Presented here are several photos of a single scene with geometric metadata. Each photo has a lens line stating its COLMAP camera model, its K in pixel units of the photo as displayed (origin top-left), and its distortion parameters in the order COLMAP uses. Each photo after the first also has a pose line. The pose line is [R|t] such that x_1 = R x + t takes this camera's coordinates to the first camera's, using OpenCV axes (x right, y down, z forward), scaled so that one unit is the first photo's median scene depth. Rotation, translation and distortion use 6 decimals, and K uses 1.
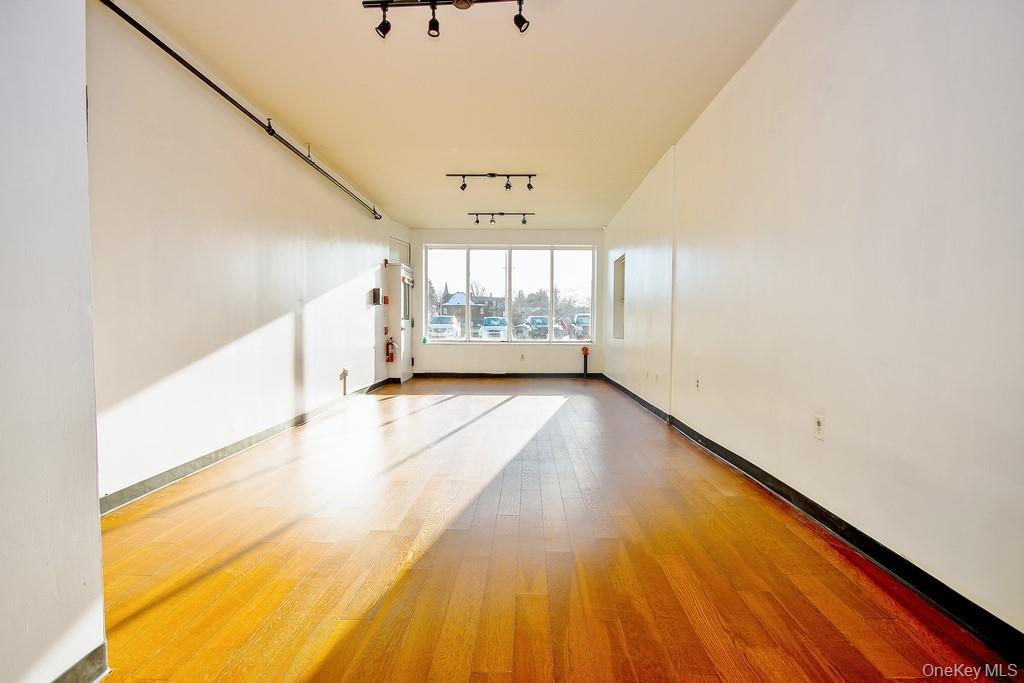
lens RADIAL K [[489.0, 0, 515.5], [0, 489.0, 342.7], [0, 0, 1]] dist [0.001848, 0.000643]
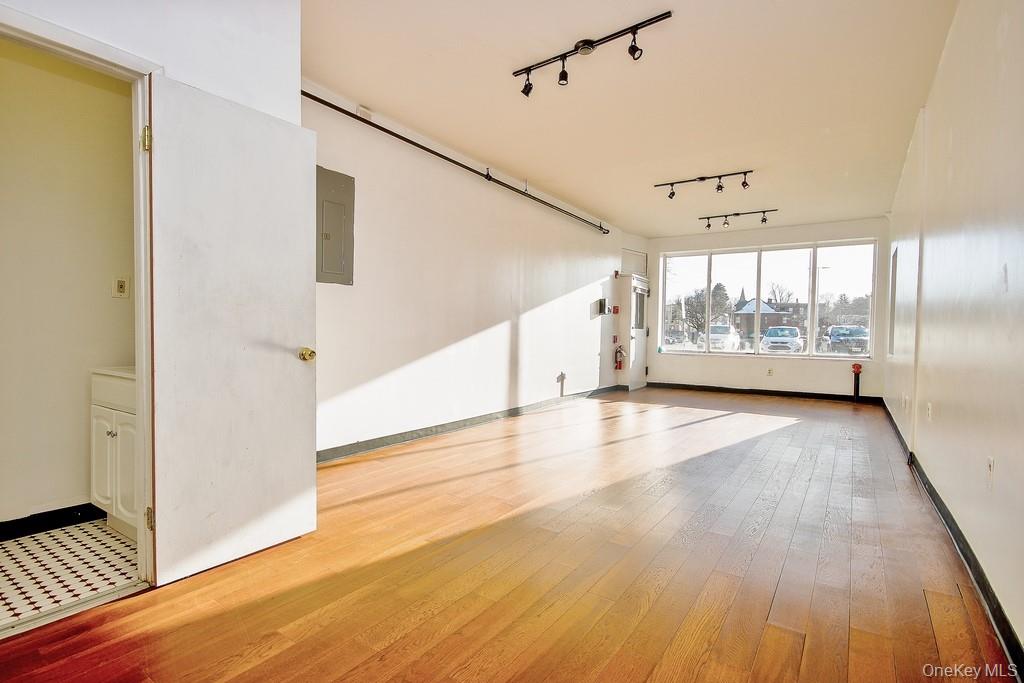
lens RADIAL K [[503.3, 0, 508.6], [0, 503.3, 342.9], [0, 0, 1]] dist [-0.000430, 0.000204]
pose [[0.832728, 0.020867, -0.553289, 0.138412], [-0.031689, 0.999448, -0.010000, 0.001206], [0.552775, 0.025860, 0.832929, -0.018398]]
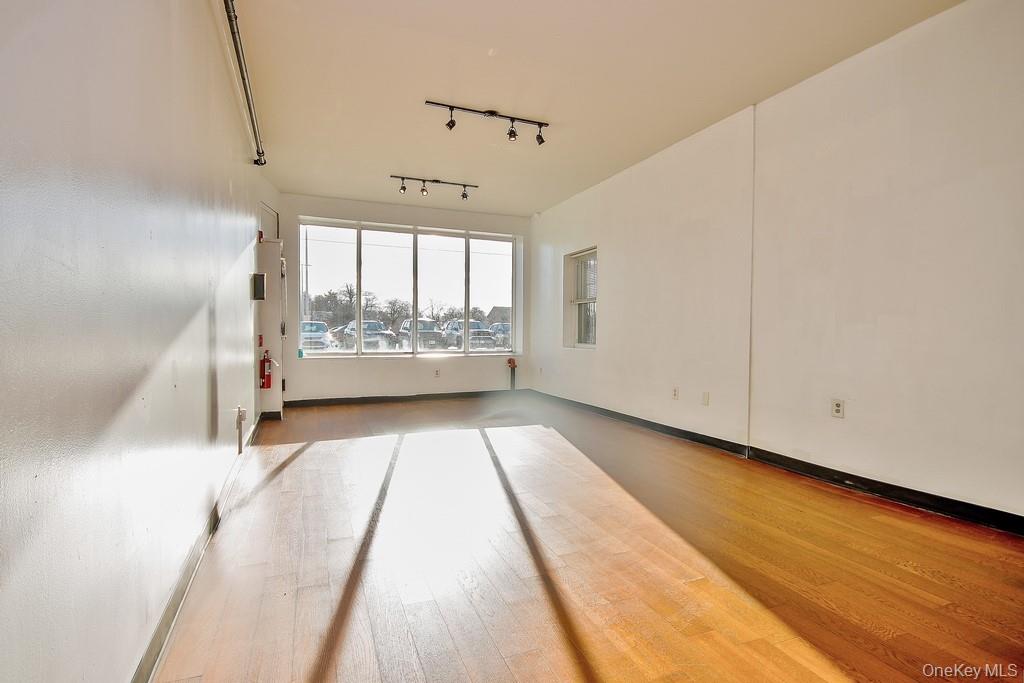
lens RADIAL K [[503.3, 0, 508.6], [0, 503.3, 342.9], [0, 0, 1]] dist [-0.000430, 0.000204]
pose [[0.915716, -0.008811, 0.401730, -0.228747], [0.013671, 0.999864, -0.009232, -0.010589], [-0.401594, 0.013946, 0.915712, 0.254346]]
